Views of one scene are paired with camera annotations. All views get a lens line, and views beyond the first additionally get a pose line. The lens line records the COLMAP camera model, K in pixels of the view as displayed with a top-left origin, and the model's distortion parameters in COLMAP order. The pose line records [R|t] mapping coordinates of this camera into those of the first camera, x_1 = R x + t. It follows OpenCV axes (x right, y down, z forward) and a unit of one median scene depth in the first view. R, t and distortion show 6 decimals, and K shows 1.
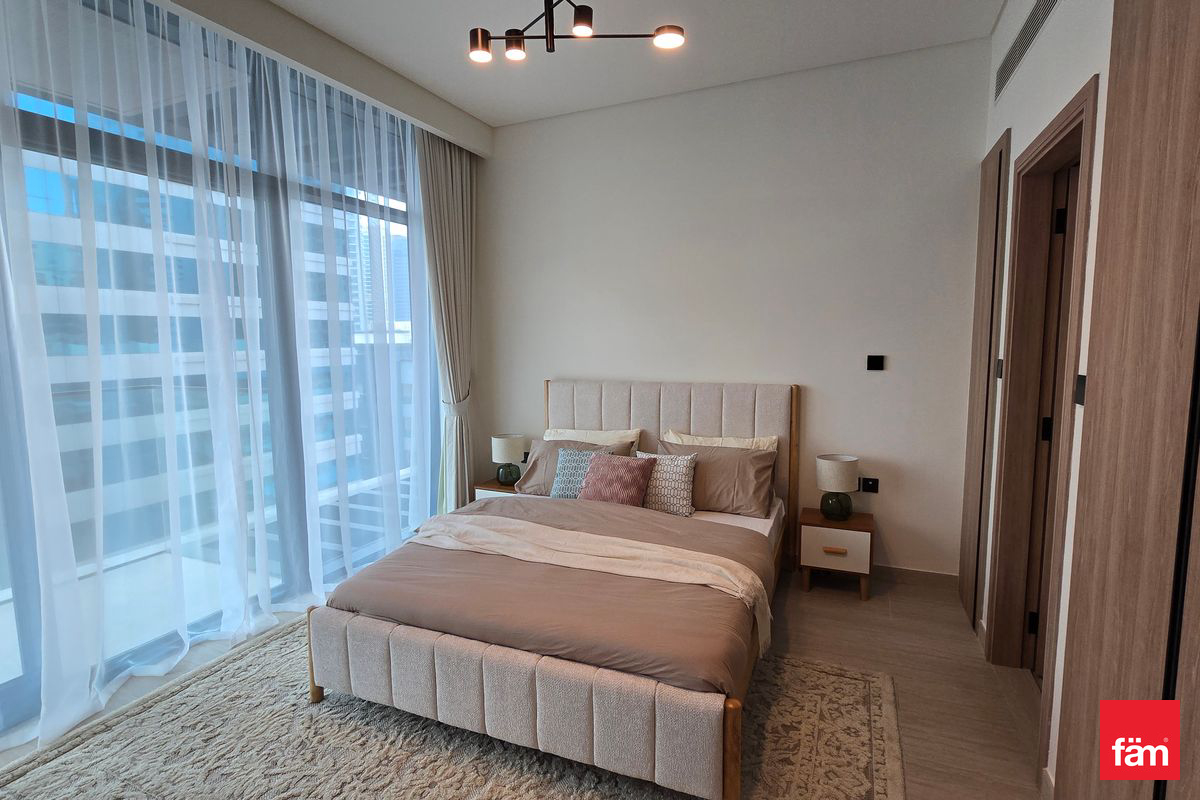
lens RADIAL K [[582.9, 0, 602.7], [0, 582.9, 398.6], [0, 0, 1]] dist [0.005583, 0.001966]
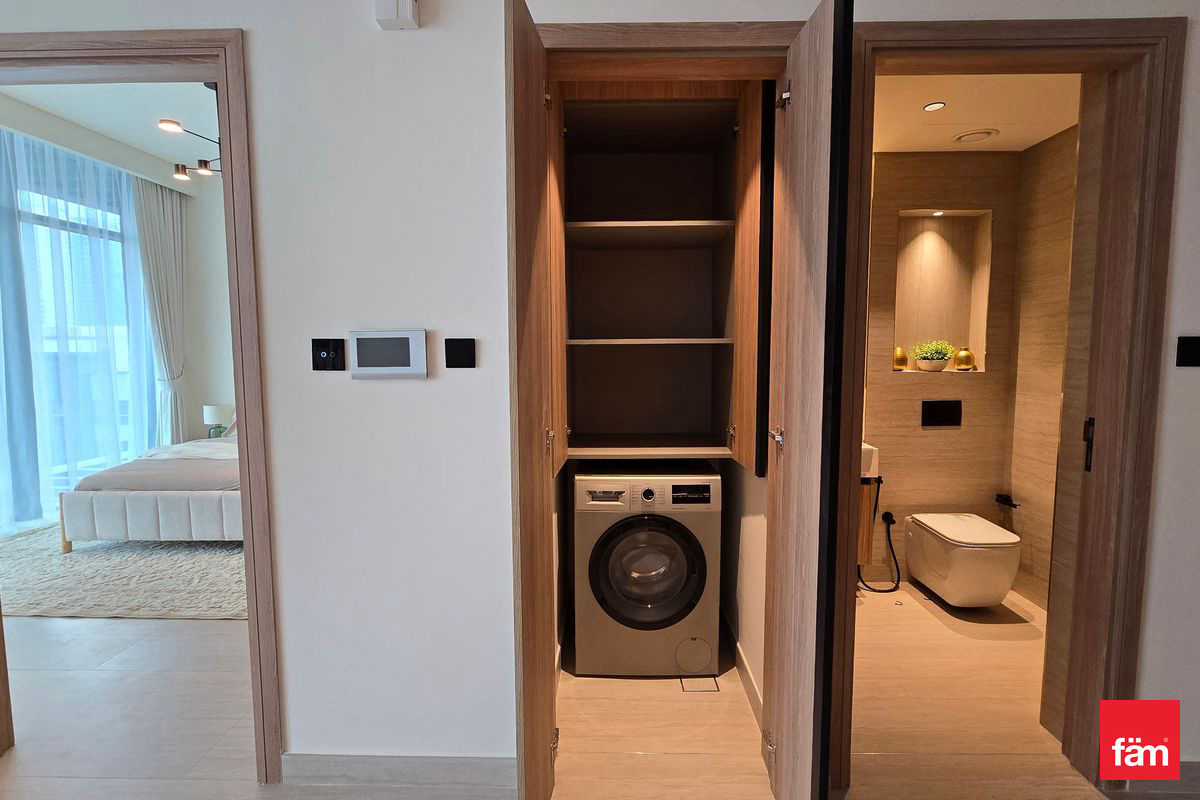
lens RADIAL K [[582.9, 0, 599.7], [0, 582.9, 393.2], [0, 0, 1]] dist [0.005583, 0.001966]
pose [[0.926449, -0.023630, 0.375678, 0.225634], [0.032987, 0.999285, -0.018495, 0.139747], [-0.374972, 0.029527, 0.926566, -0.884402]]
